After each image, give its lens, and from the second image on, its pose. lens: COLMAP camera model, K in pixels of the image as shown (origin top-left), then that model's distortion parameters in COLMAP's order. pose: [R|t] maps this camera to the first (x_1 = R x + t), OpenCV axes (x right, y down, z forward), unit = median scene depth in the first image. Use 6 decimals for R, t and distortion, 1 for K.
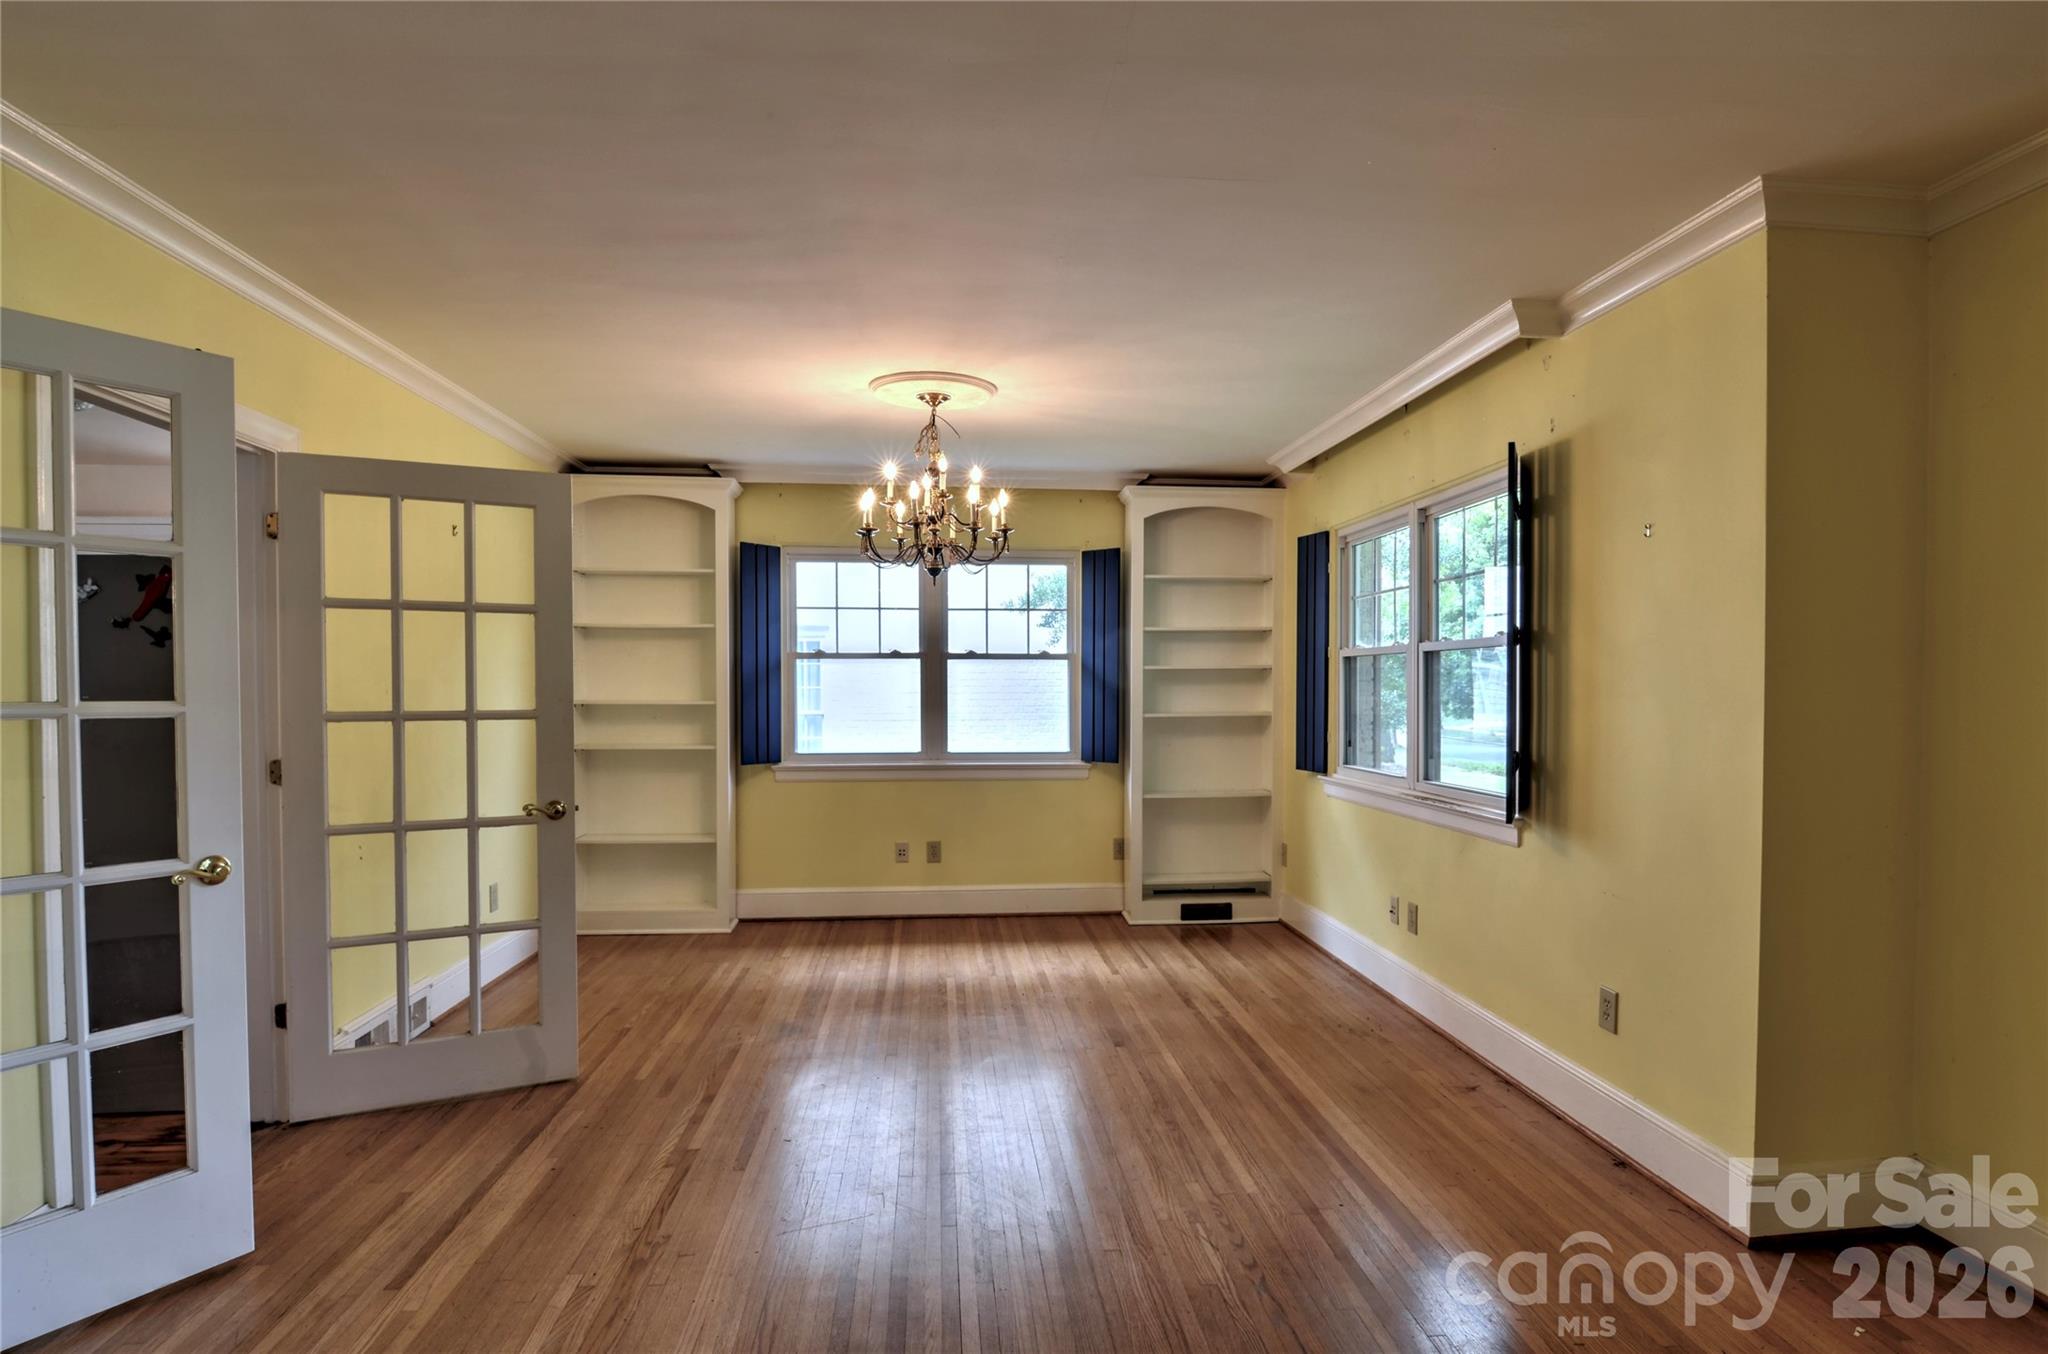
lens RADIAL K [[1073.3, 0, 1021.1], [0, 1073.3, 701.3], [0, 0, 1]] dist [-0.002609, -0.001069]
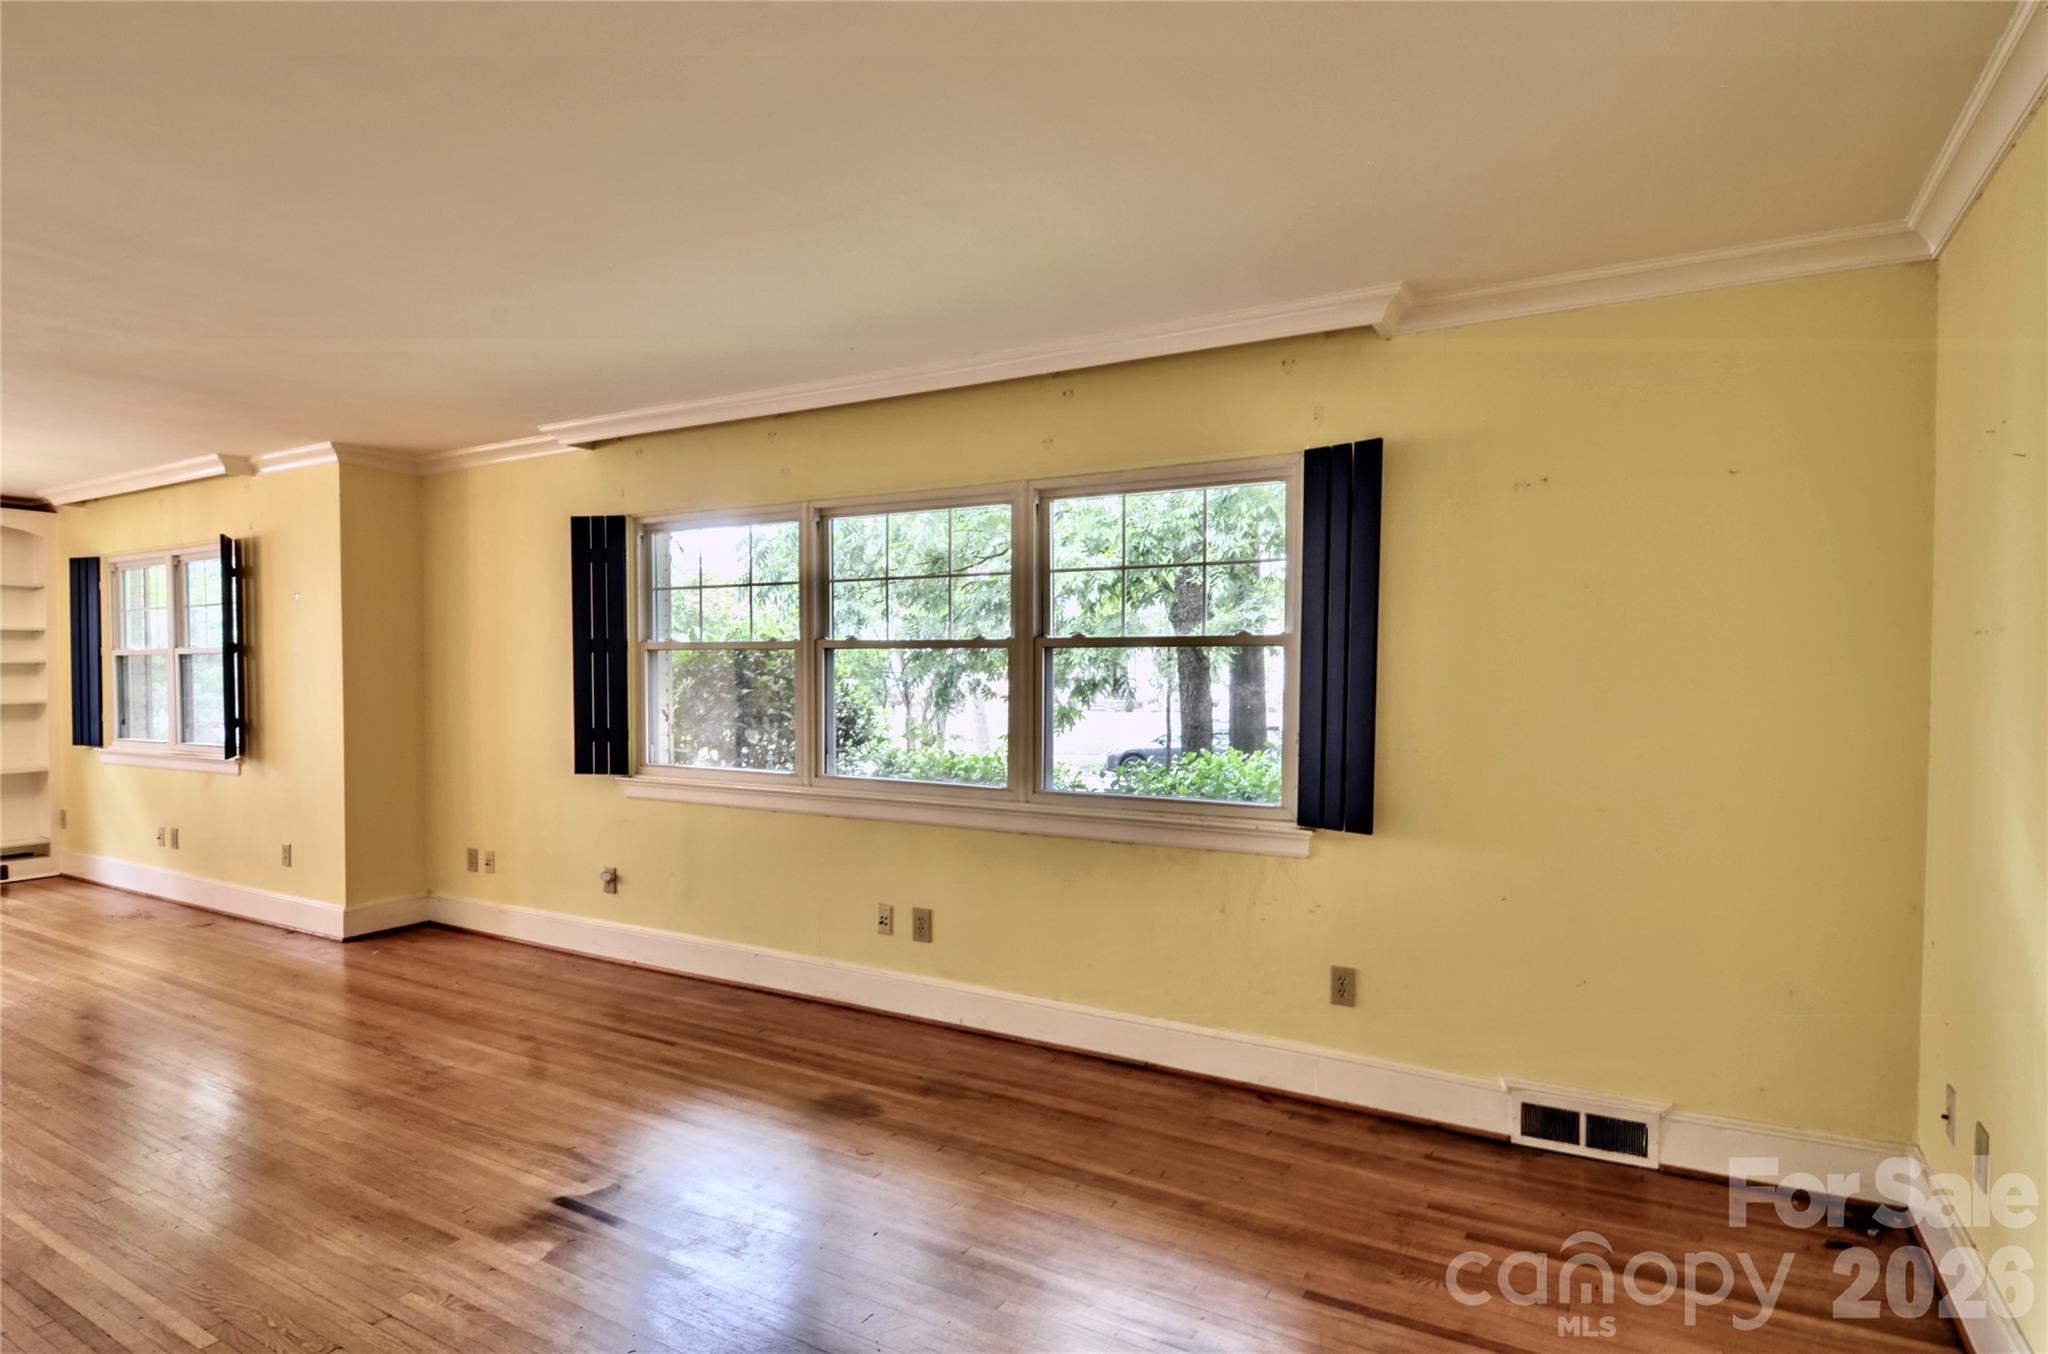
lens RADIAL K [[1082.9, 0, 1040.4], [0, 1082.9, 709.7], [0, 0, 1]] dist [0.000364, -0.015352]
pose [[0.560937, -0.021962, 0.827567, -0.138659], [0.011105, 0.999758, 0.019004, 0.010847], [-0.827784, -0.001470, 0.561045, -0.610990]]
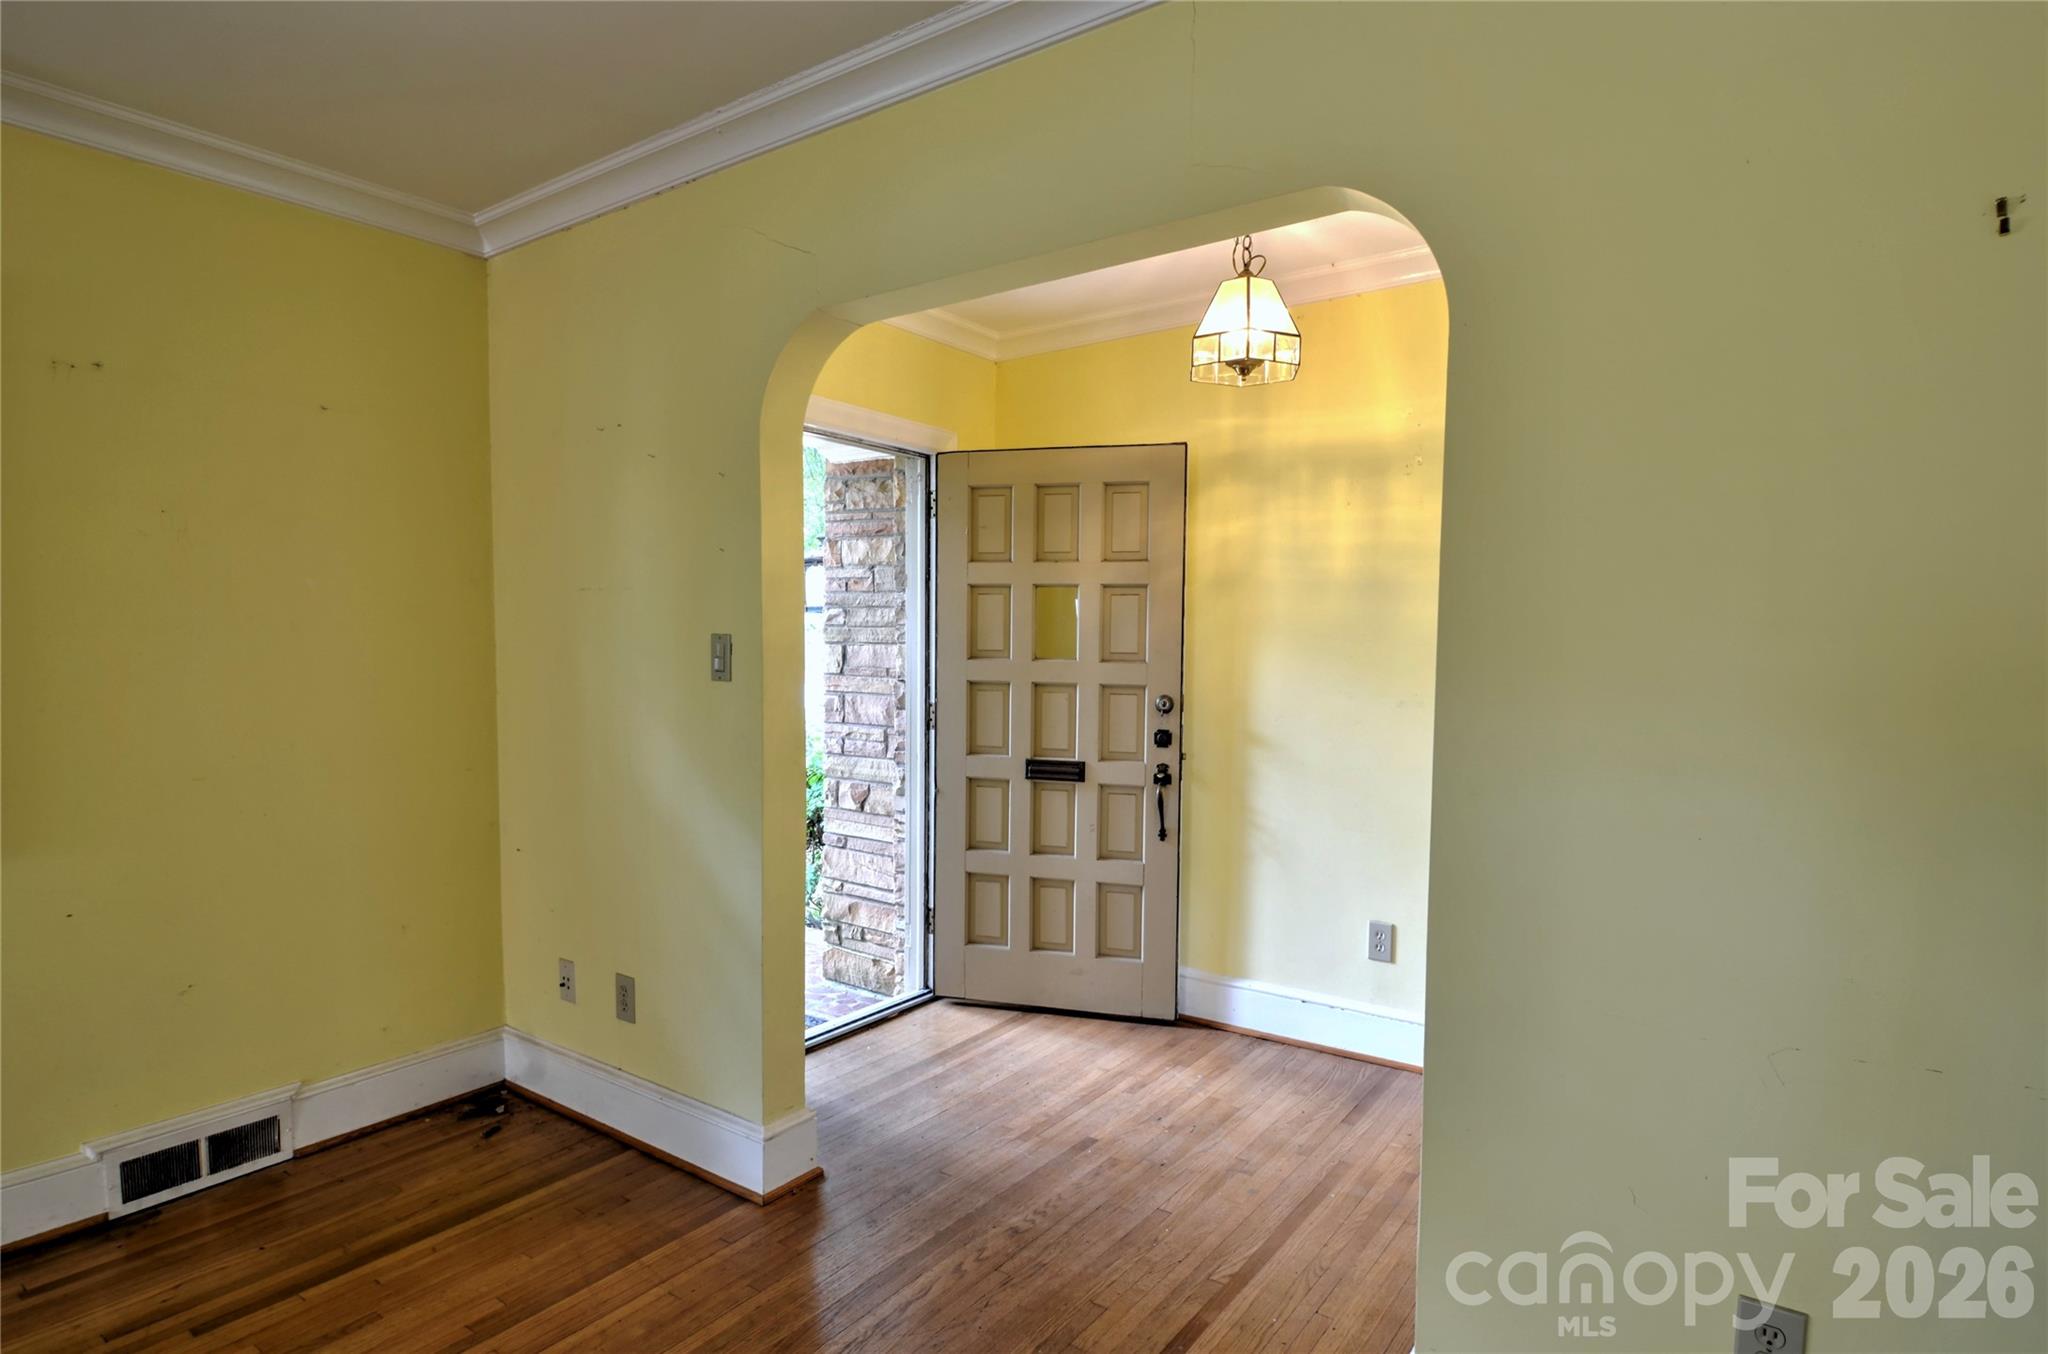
lens RADIAL K [[1082.9, 0, 1040.4], [0, 1082.9, 709.7], [0, 0, 1]] dist [0.000364, -0.015352]
pose [[-0.770603, -0.051308, 0.635247, -0.094769], [0.001172, 0.996638, 0.081918, 0.007927], [-0.637315, 0.063870, -0.767952, -0.413996]]
